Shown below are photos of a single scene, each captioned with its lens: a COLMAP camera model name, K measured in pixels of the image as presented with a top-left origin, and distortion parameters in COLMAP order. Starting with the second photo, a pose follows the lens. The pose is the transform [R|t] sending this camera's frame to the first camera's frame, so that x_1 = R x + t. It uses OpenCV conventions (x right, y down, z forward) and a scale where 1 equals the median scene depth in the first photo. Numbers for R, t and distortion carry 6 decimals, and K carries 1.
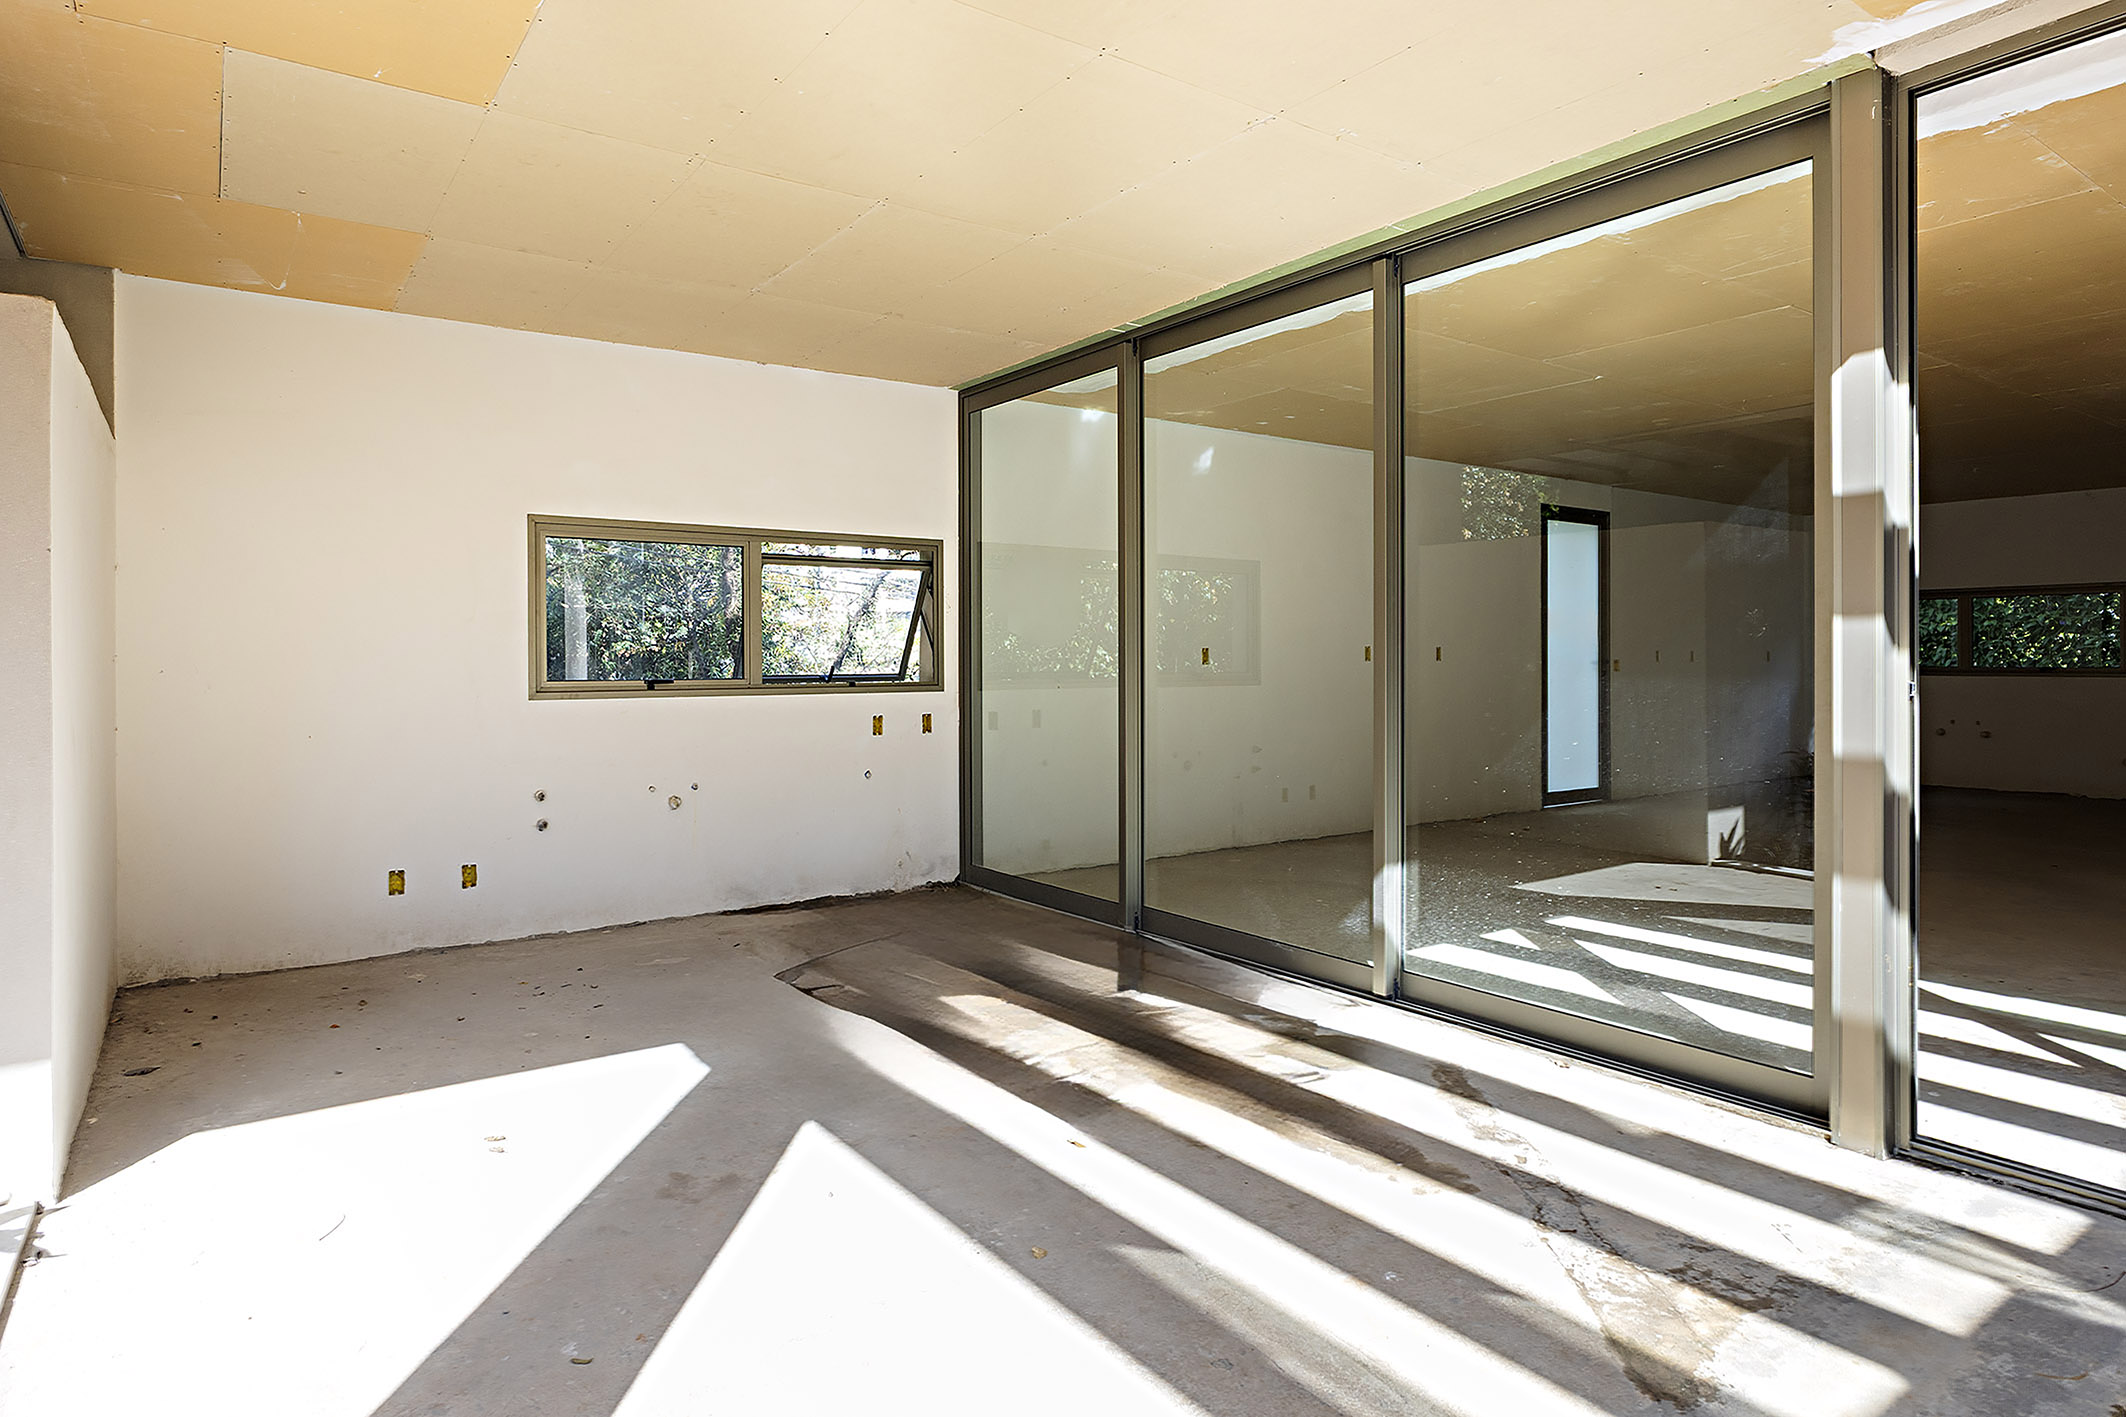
lens RADIAL K [[1201.5, 0, 1063.0], [0, 1201.5, 708.5], [0, 0, 1]] dist [-0.000579, -0.000450]
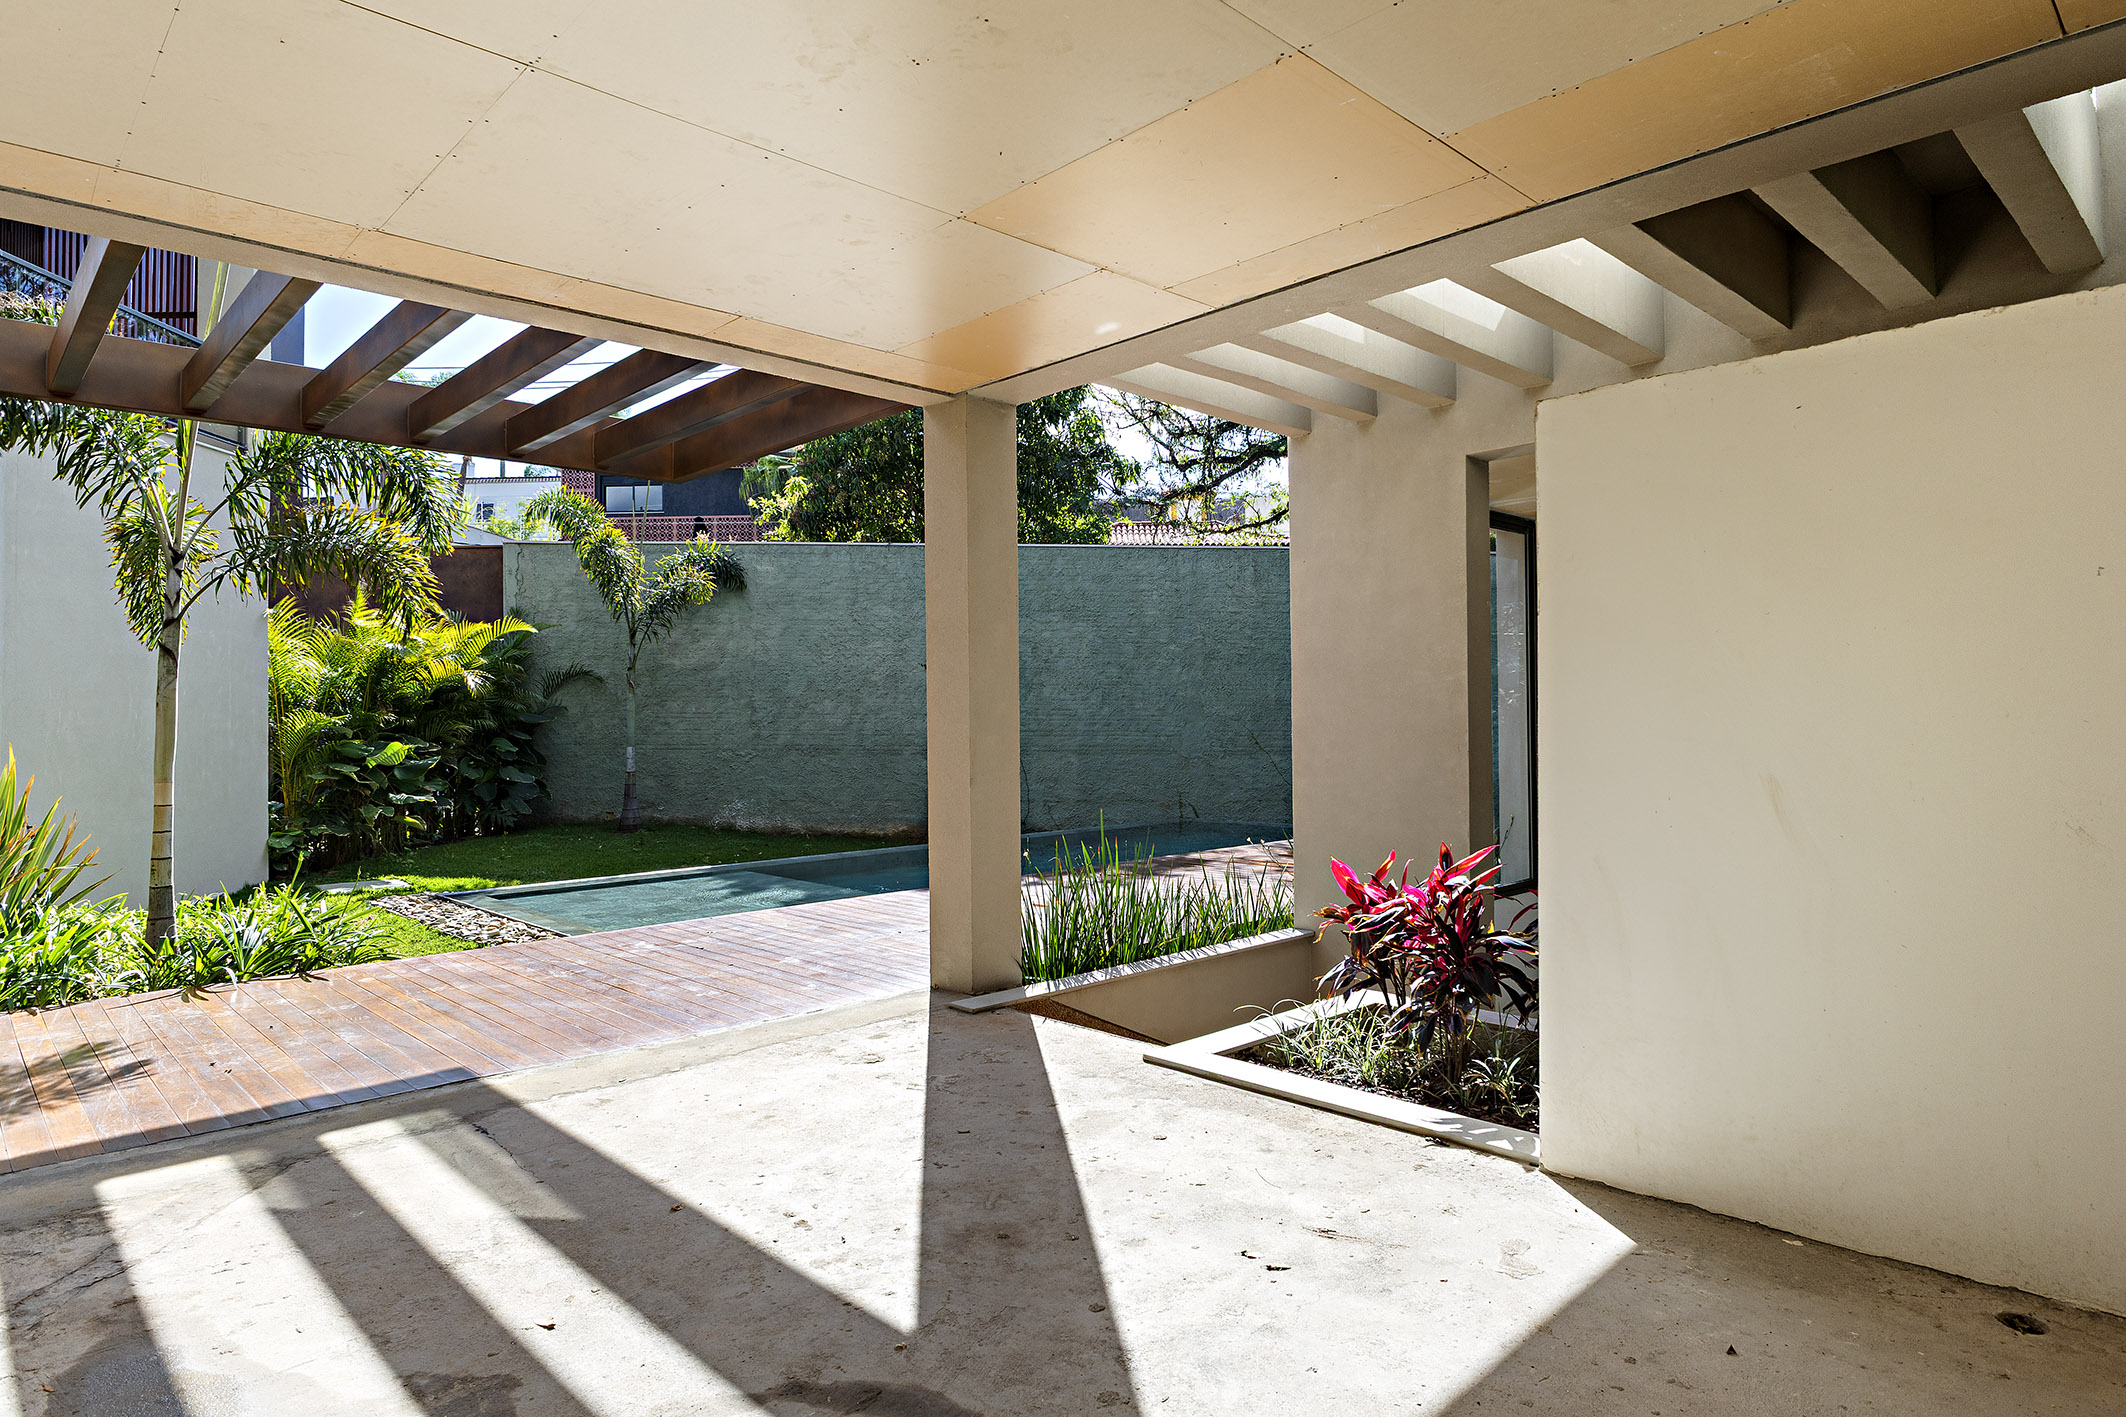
lens RADIAL K [[1201.5, 0, 1063.0], [0, 1201.5, 708.5], [0, 0, 1]] dist [-0.000579, -0.000450]
pose [[-0.990371, 0.018832, -0.137154, -0.199483], [0.014360, 0.999335, 0.033525, -0.051215], [0.137694, 0.031233, -0.989982, 1.631309]]
